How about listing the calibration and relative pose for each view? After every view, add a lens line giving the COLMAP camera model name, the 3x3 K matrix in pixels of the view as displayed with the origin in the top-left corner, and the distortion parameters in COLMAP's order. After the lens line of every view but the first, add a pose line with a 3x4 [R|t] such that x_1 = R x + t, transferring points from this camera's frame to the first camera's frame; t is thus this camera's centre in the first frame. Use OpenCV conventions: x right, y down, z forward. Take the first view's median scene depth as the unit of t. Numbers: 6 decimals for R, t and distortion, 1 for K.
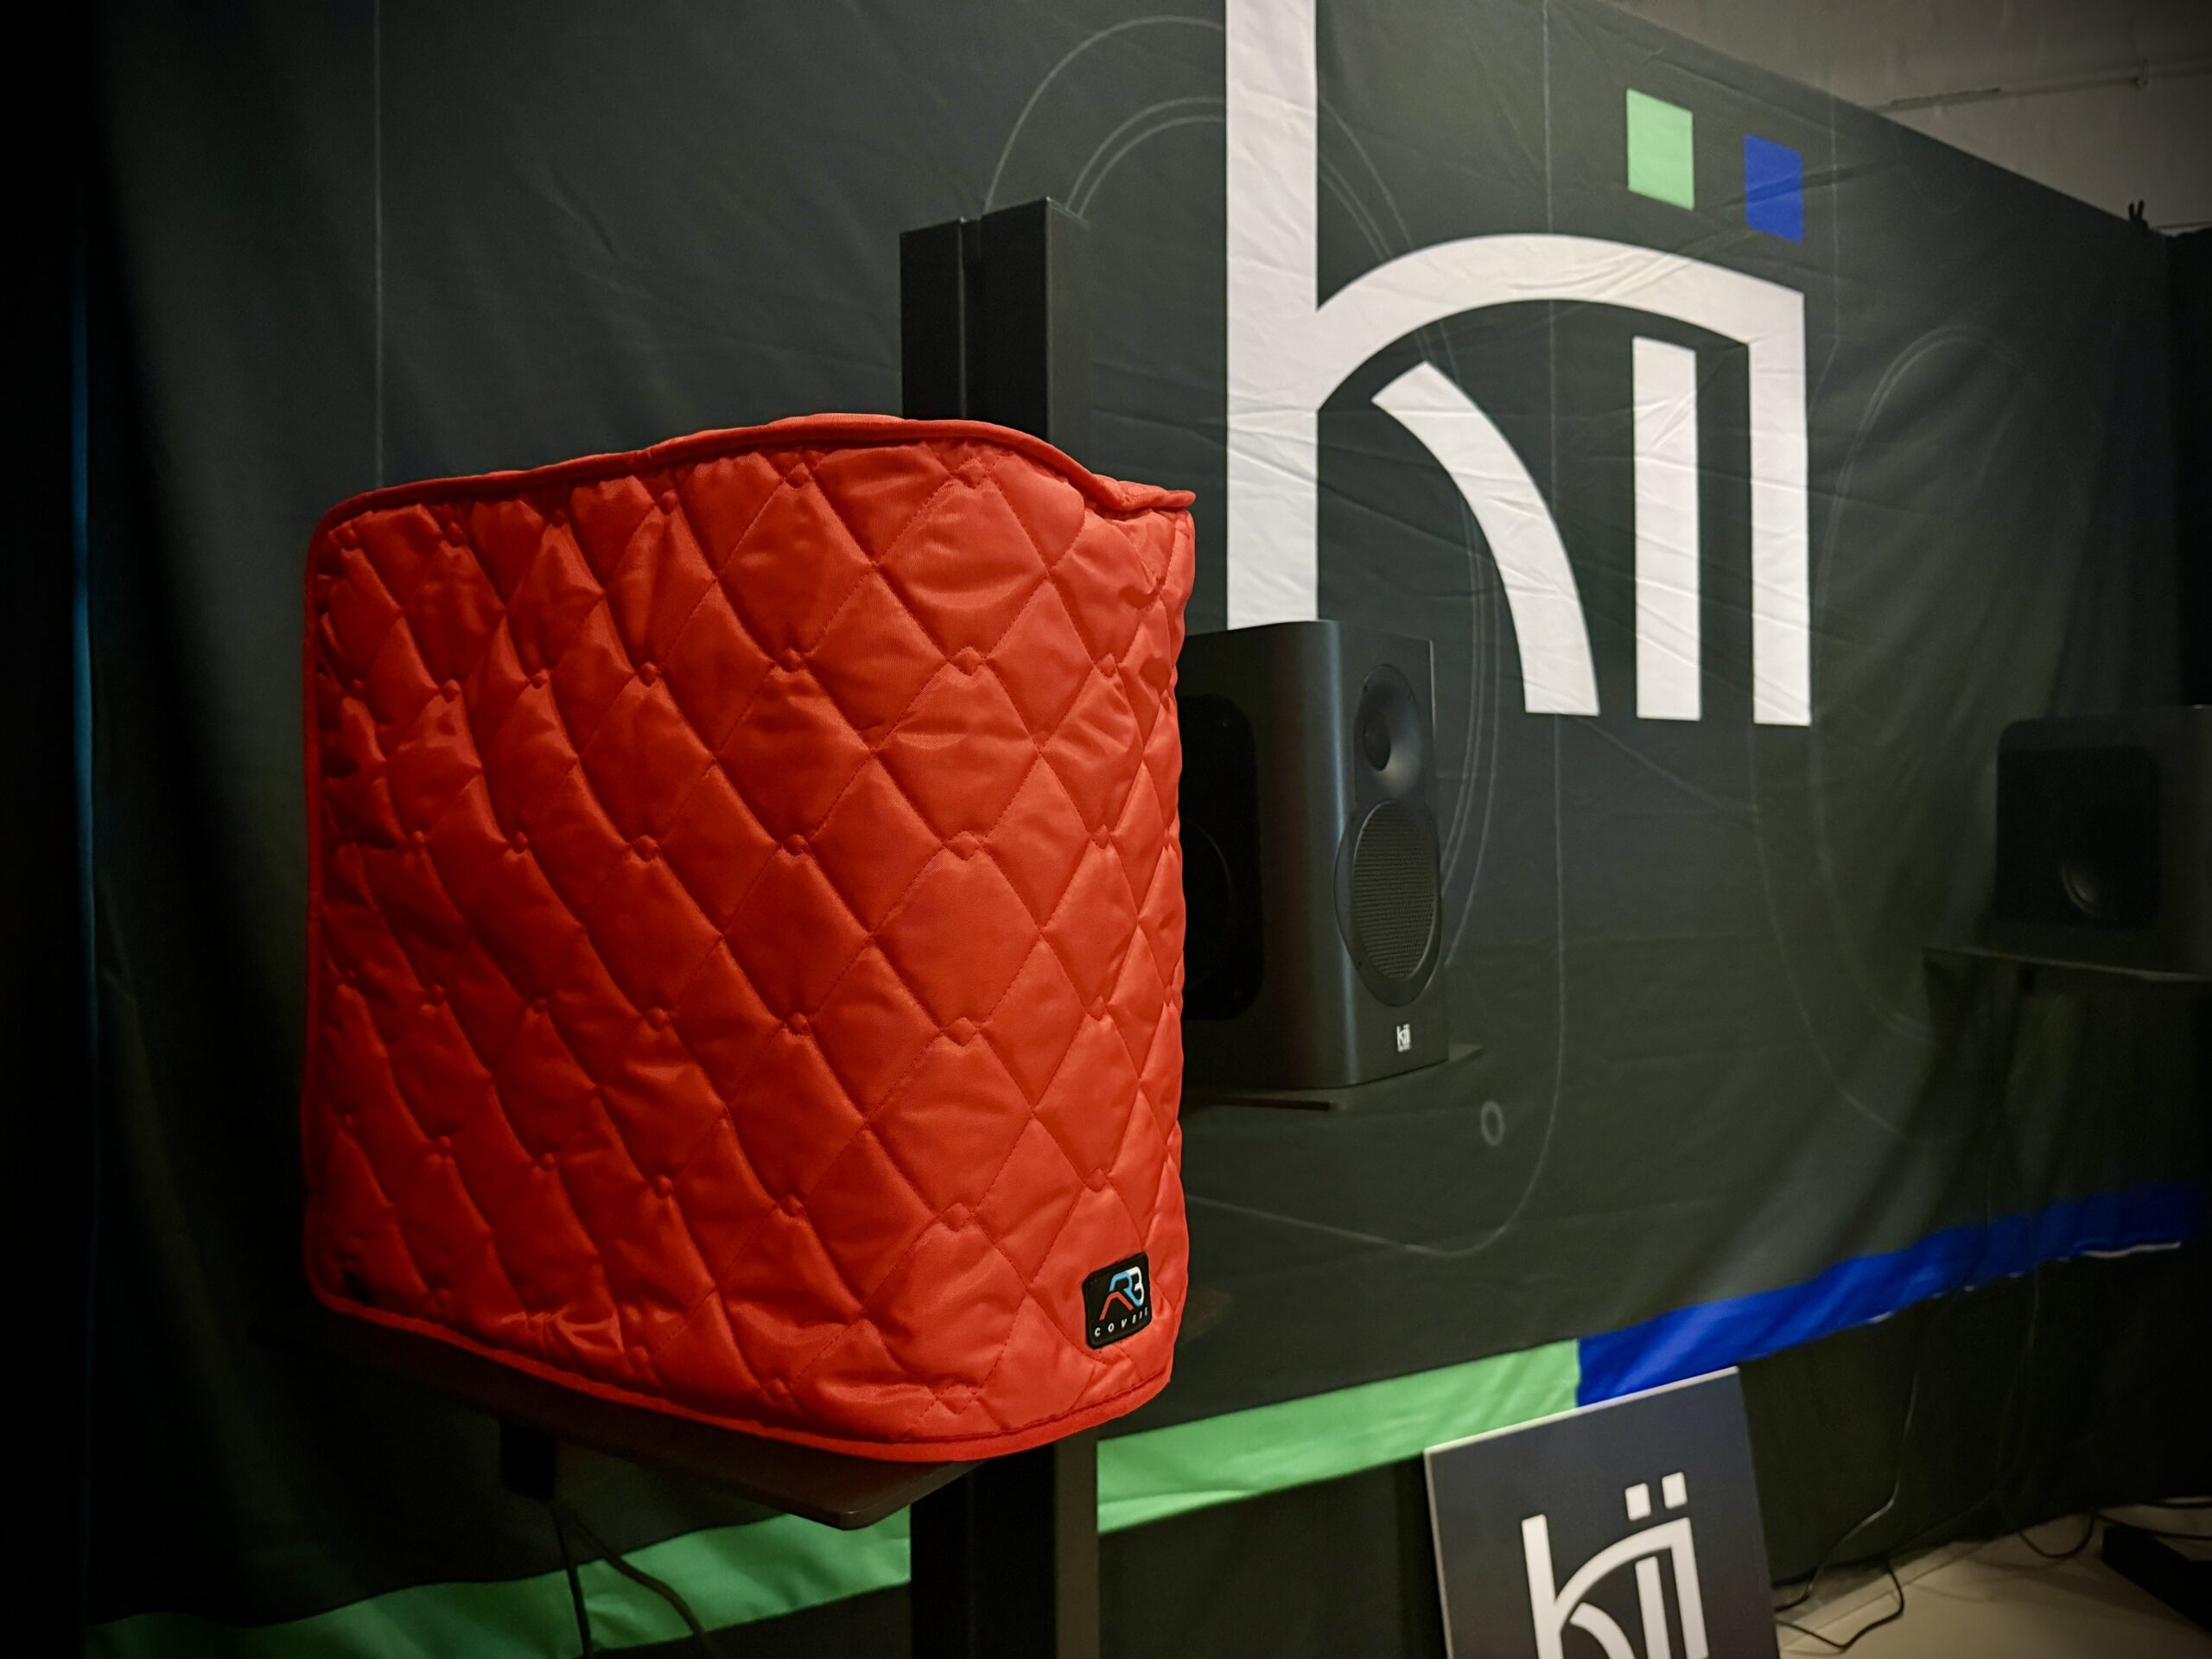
lens RADIAL K [[1547.2, 0, 1060.4], [0, 1547.2, 819.5], [0, 0, 1]] dist [0.031536, -0.080882]
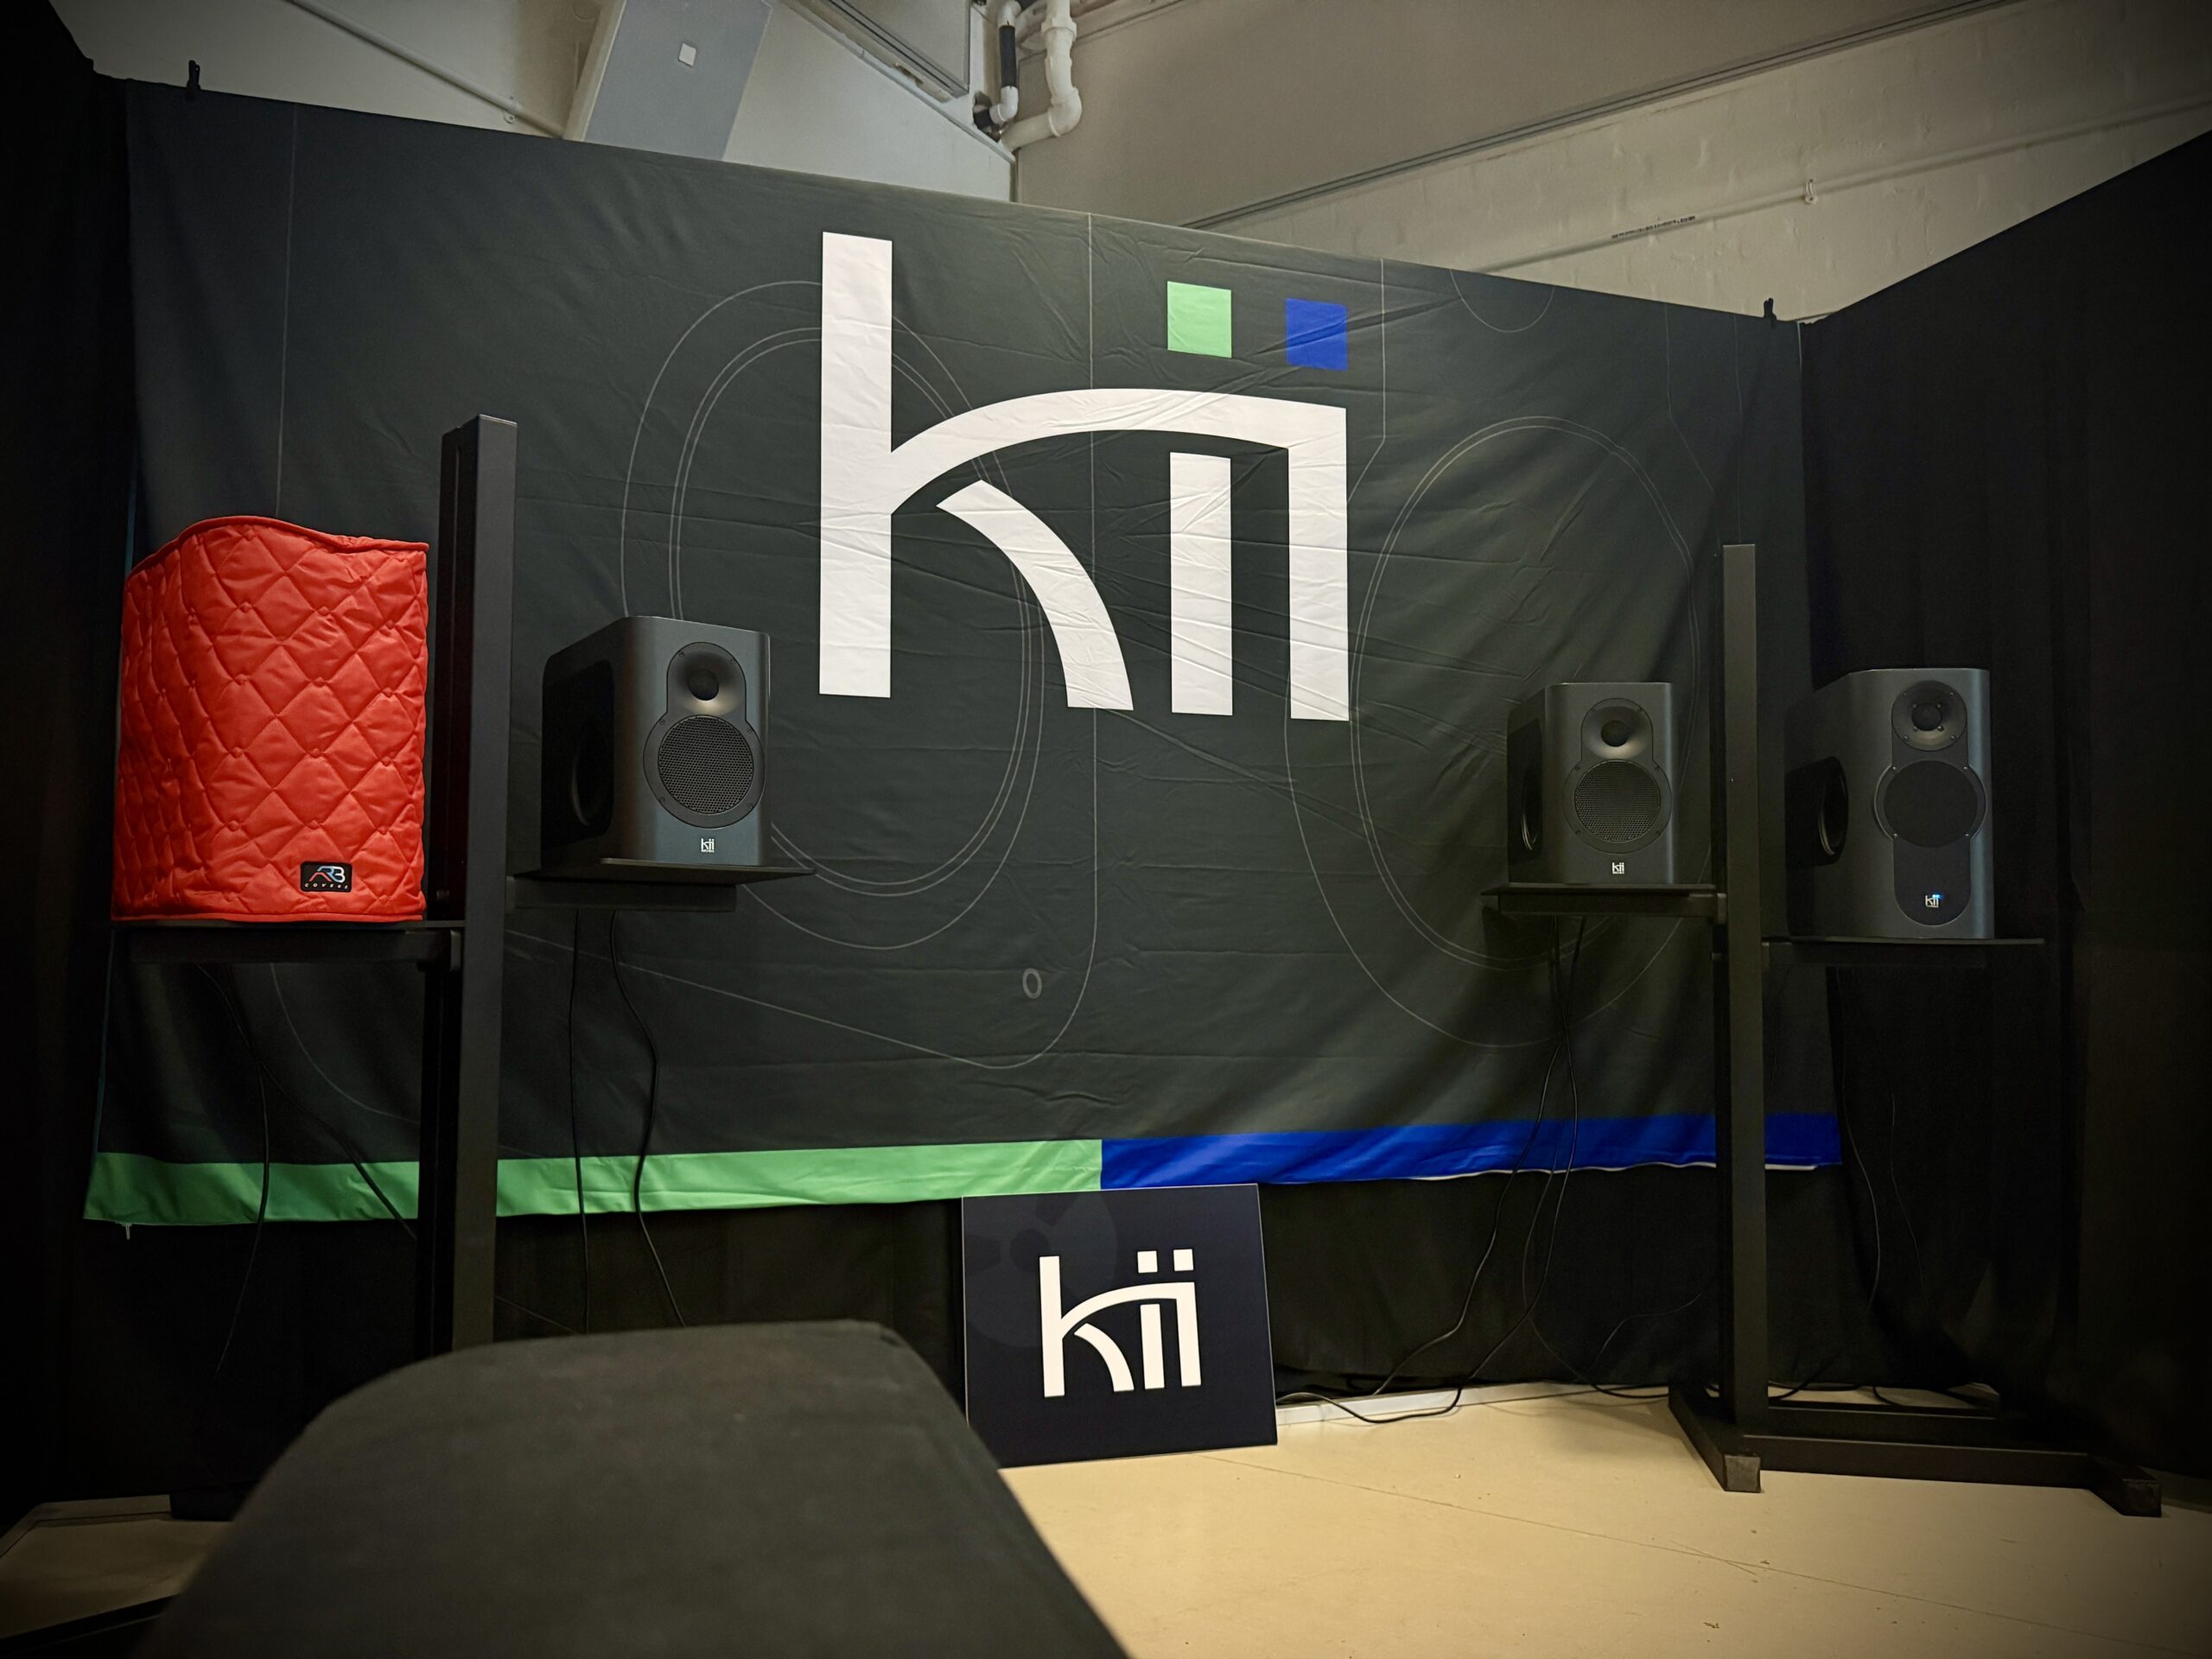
lens RADIAL K [[1547.2, 0, 1135.6], [0, 1547.2, 857.0], [0, 0, 1]] dist [0.031536, -0.080882]
pose [[0.971206, -0.012670, -0.237906, 0.796870], [-0.003761, 0.997645, -0.068482, 0.192954], [0.238213, 0.067405, 0.968871, -0.443913]]
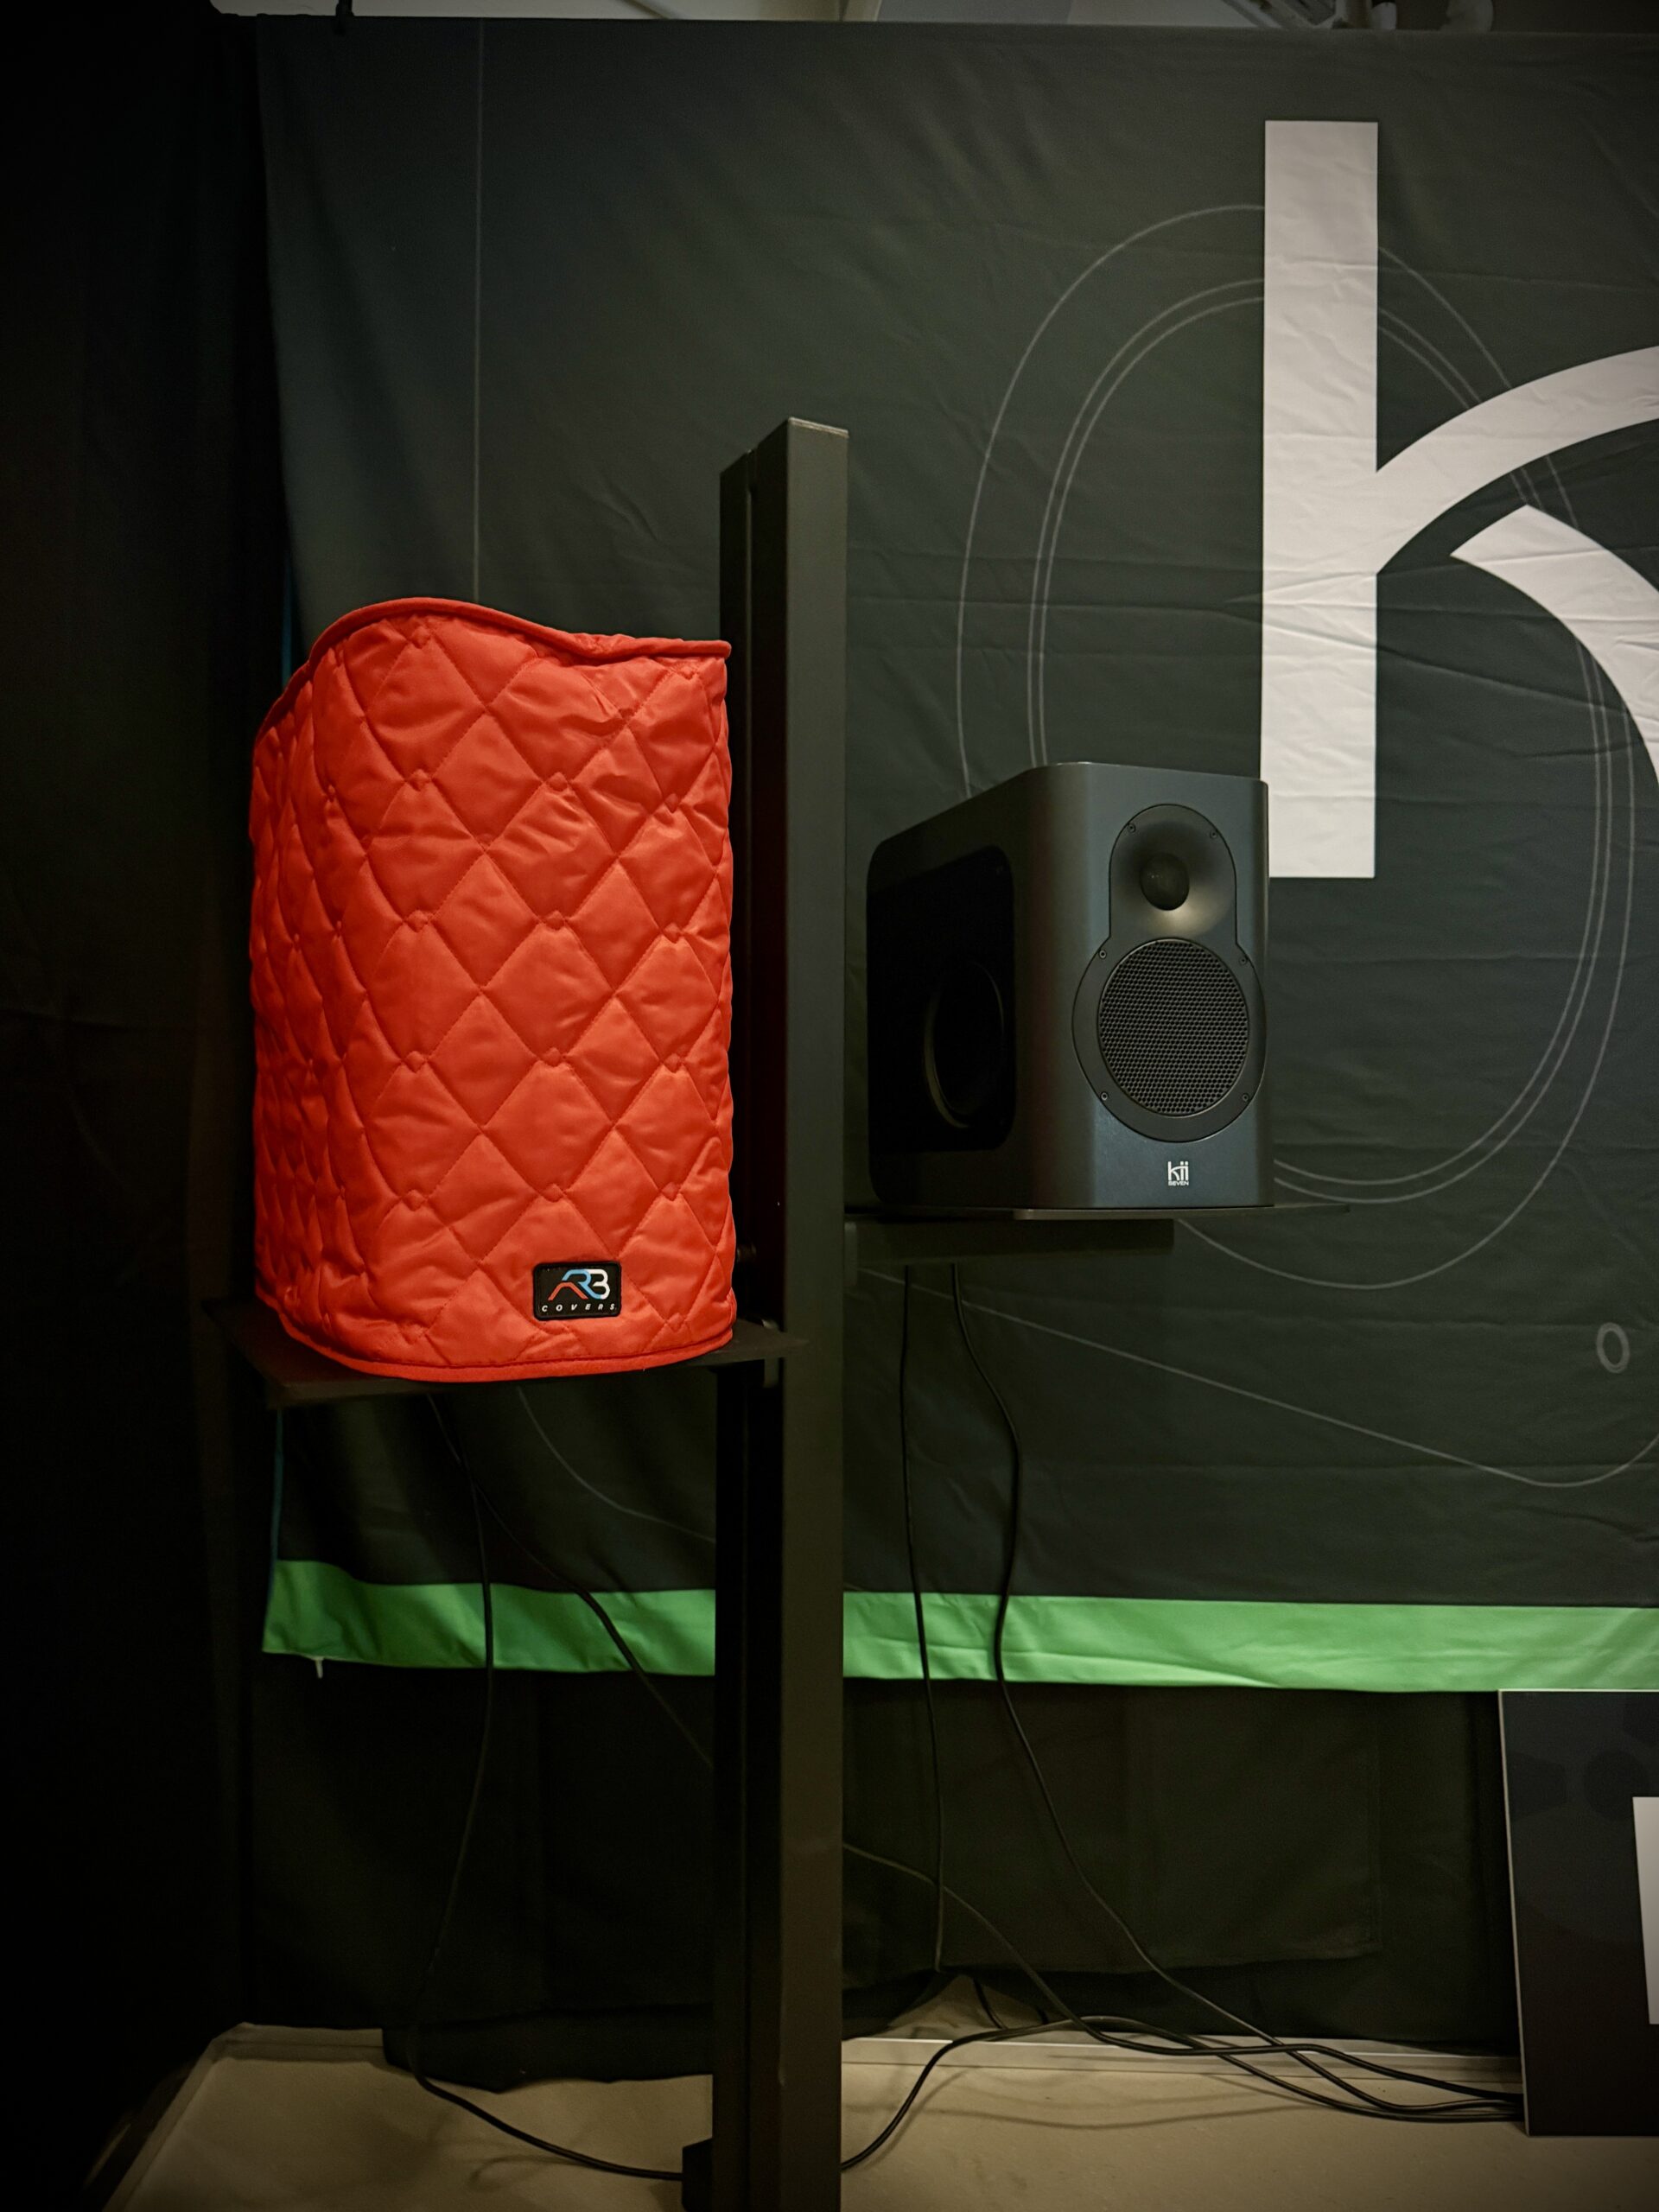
lens RADIAL K [[1547.2, 0, 855.7], [0, 1547.2, 1140.9], [0, 0, 1]] dist [0.031536, -0.080882]
pose [[0.868917, 0.016665, -0.494677, 0.376096], [-0.009803, 0.999816, 0.016463, 0.073077], [0.494861, -0.009455, 0.868921, 0.010727]]
